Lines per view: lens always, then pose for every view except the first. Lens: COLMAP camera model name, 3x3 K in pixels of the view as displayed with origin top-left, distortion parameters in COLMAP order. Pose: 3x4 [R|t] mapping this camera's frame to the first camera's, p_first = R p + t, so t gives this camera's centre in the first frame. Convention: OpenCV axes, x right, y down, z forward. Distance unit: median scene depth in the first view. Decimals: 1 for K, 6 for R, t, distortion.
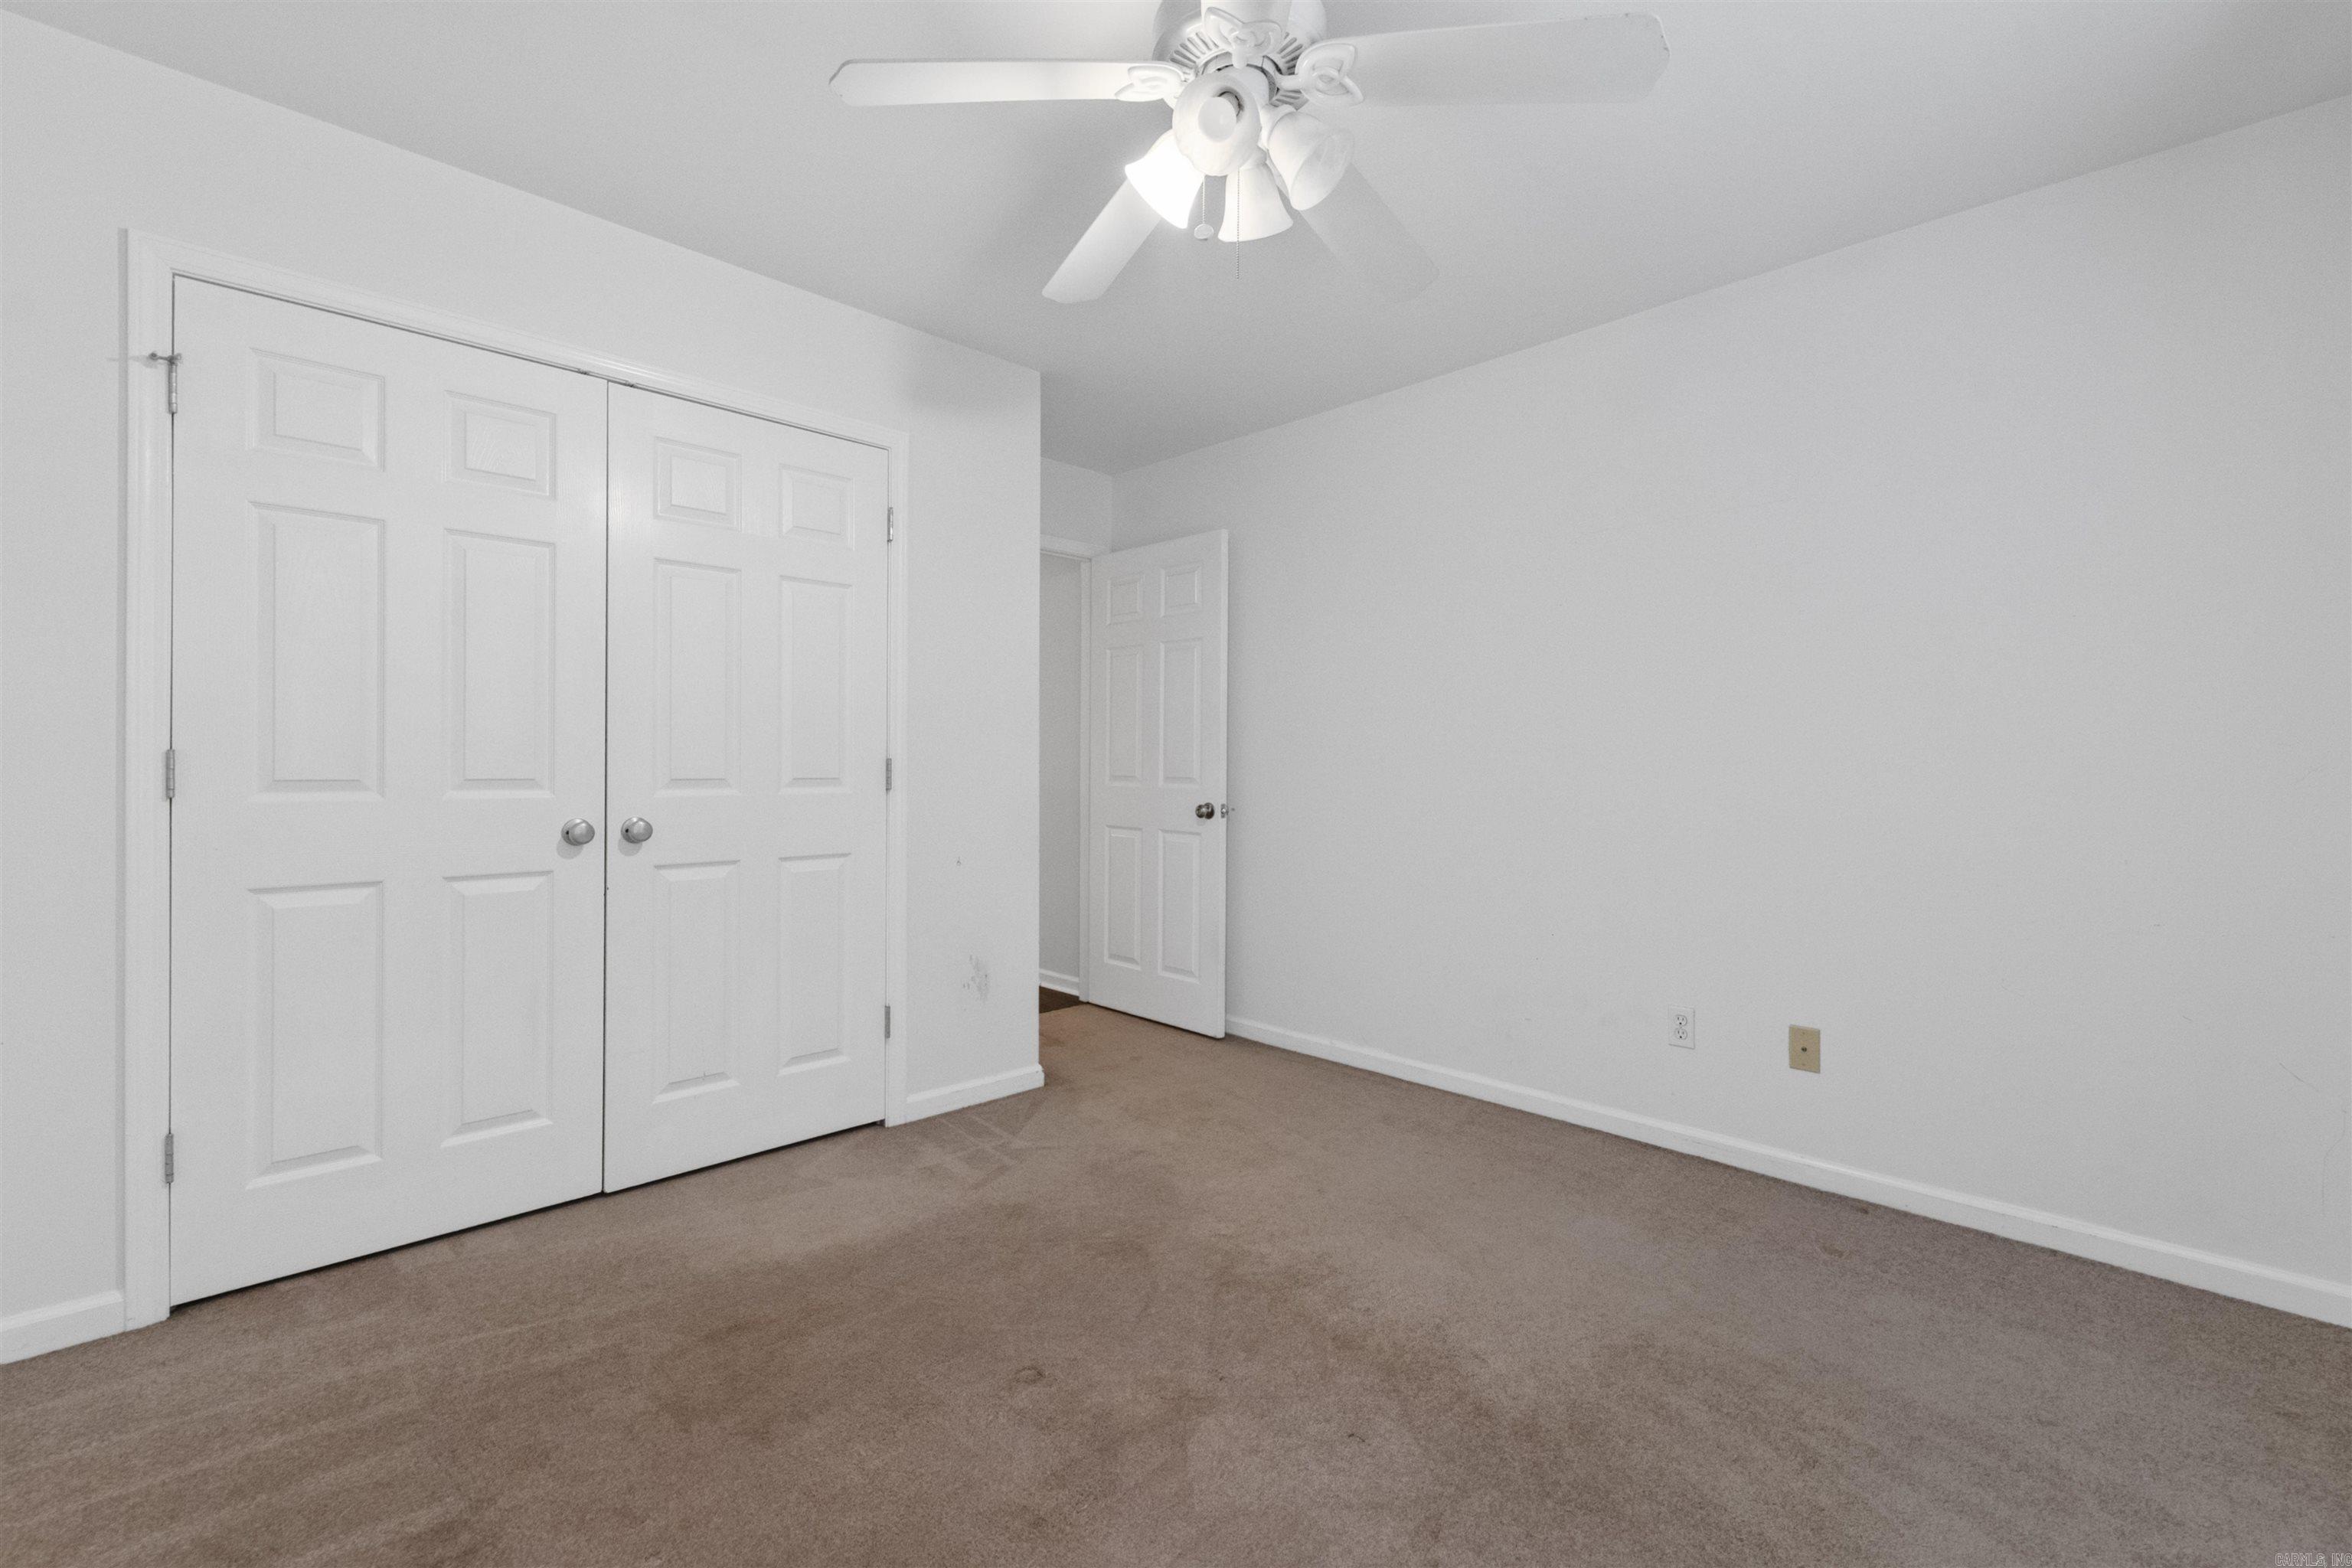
lens RADIAL K [[961.3, 0, 1194.3], [0, 961.3, 750.9], [0, 0, 1]] dist [0.000187, -0.000013]
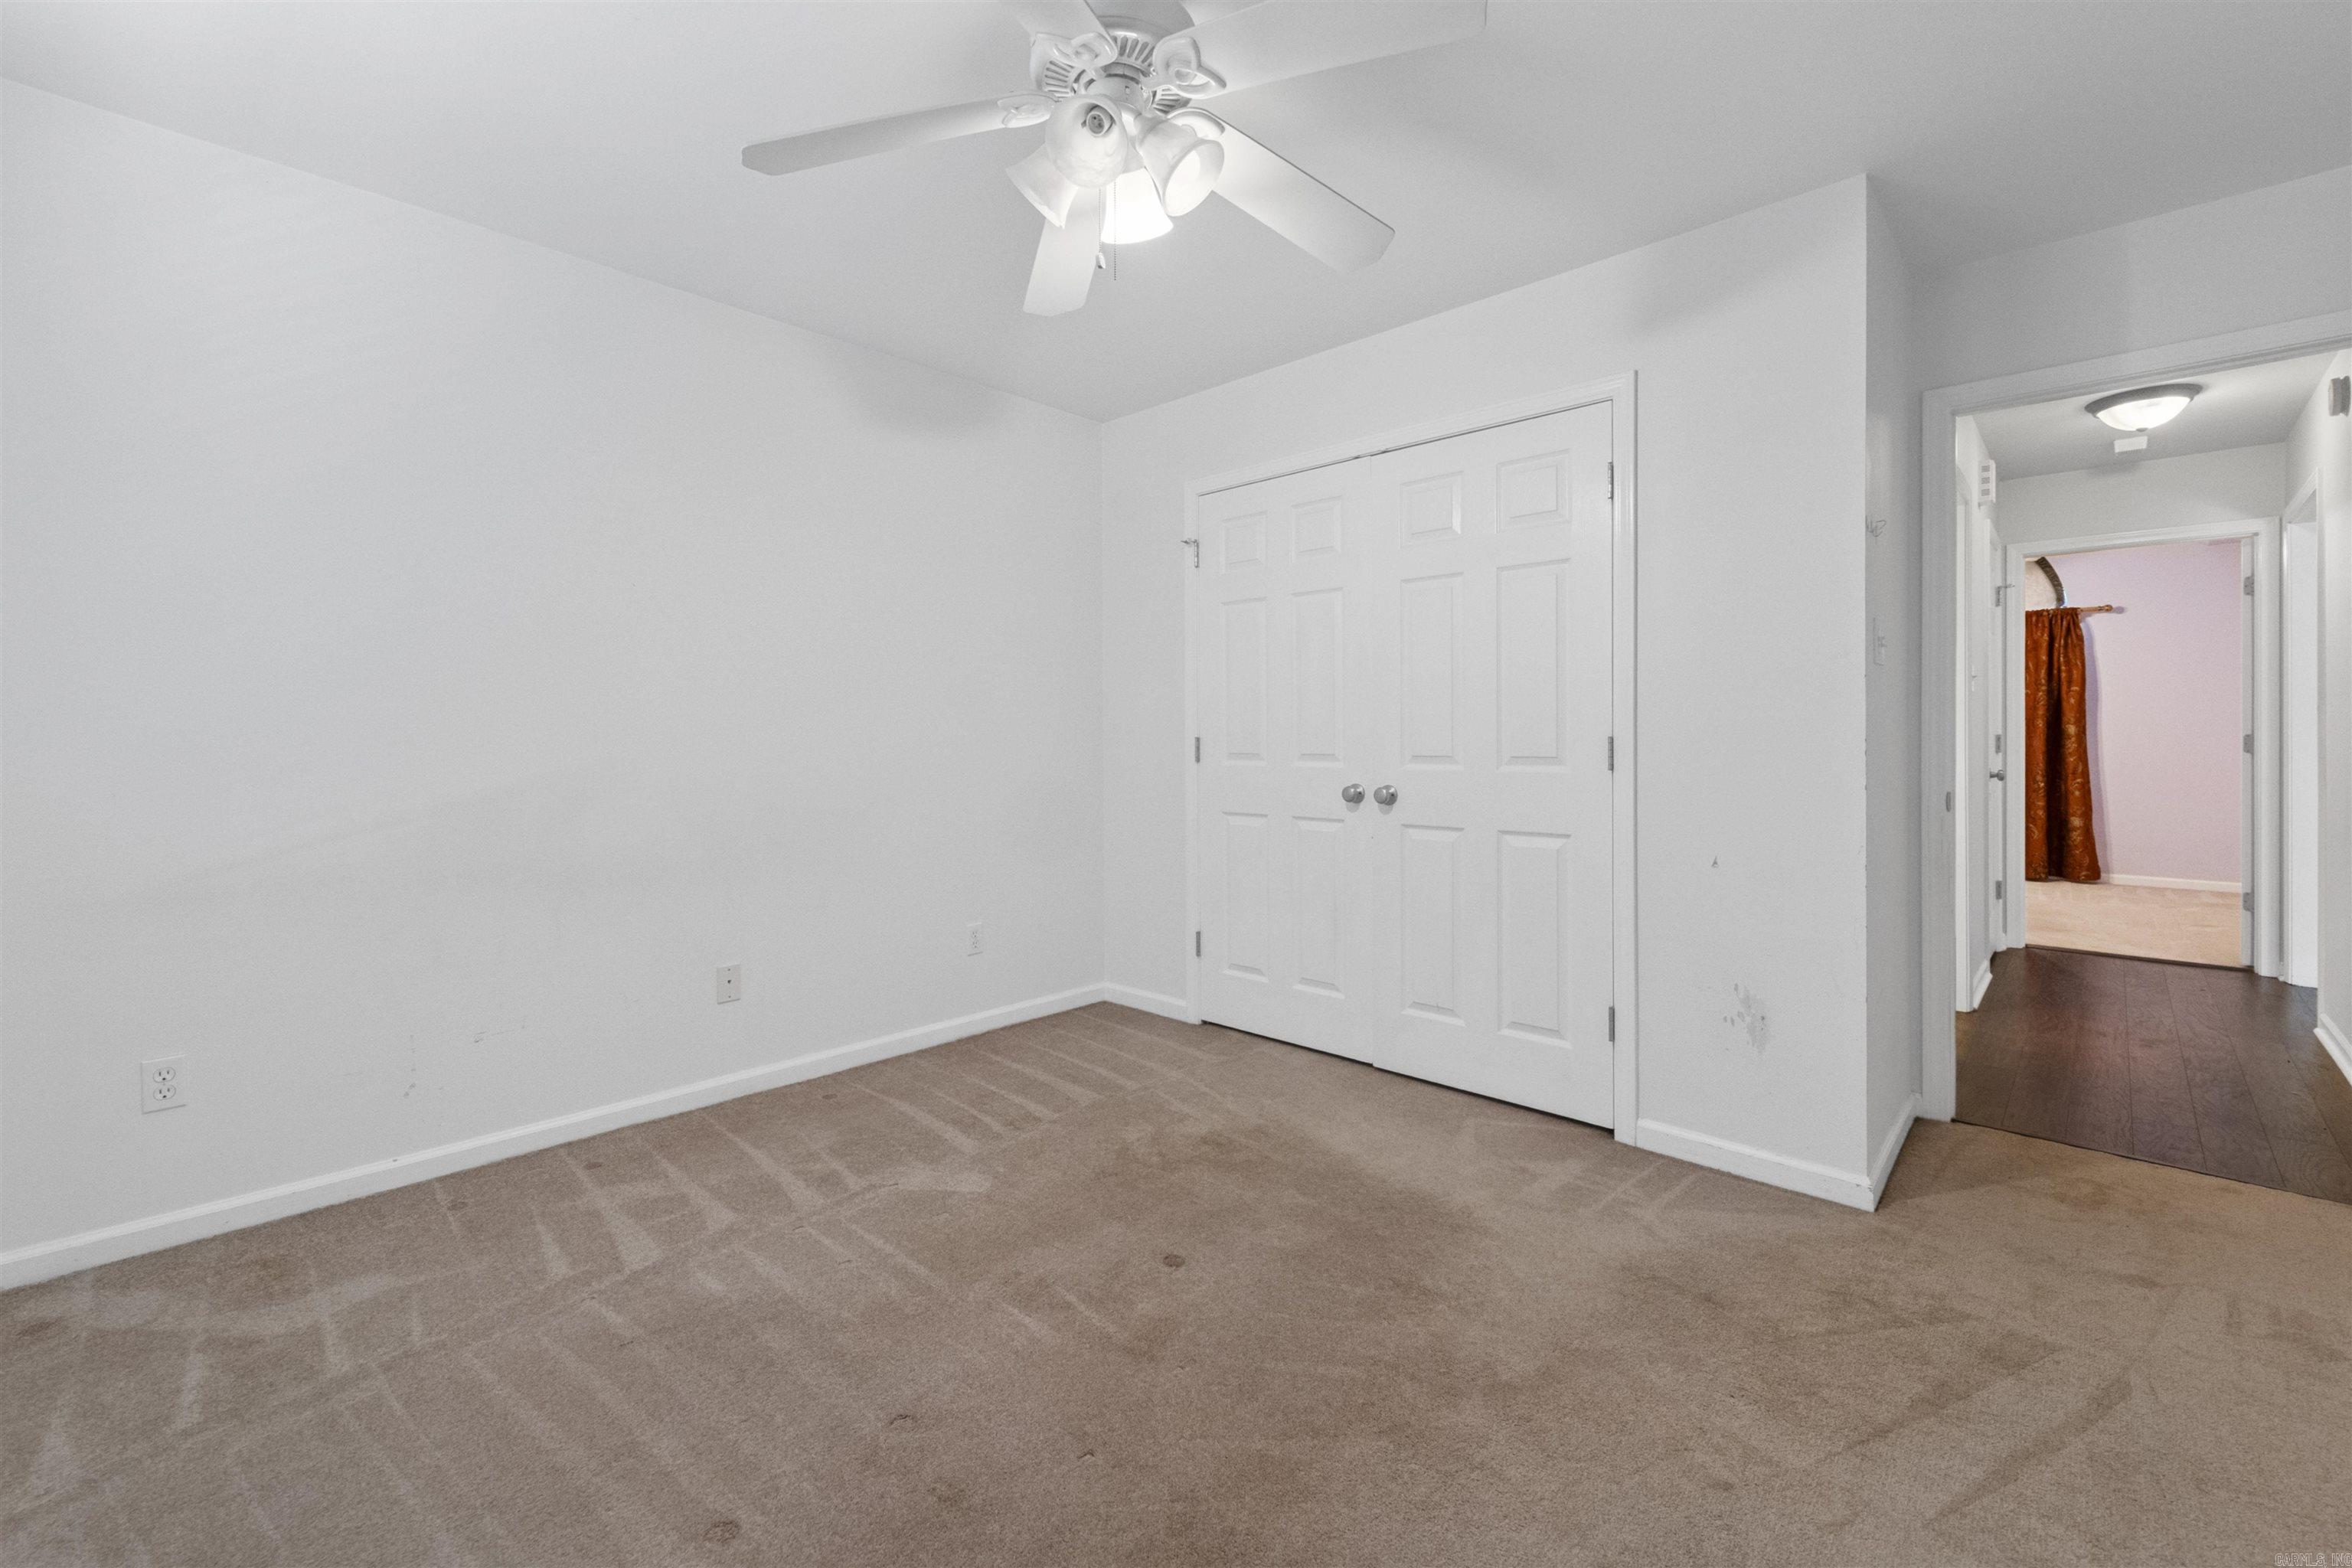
lens RADIAL K [[961.3, 0, 1194.3], [0, 961.3, 750.9], [0, 0, 1]] dist [0.000187, -0.000013]
pose [[0.063351, 0.001252, -0.997991, 0.639691], [0.012523, 0.999919, 0.002050, 0.016490], [0.997913, -0.012627, 0.063330, 0.616678]]
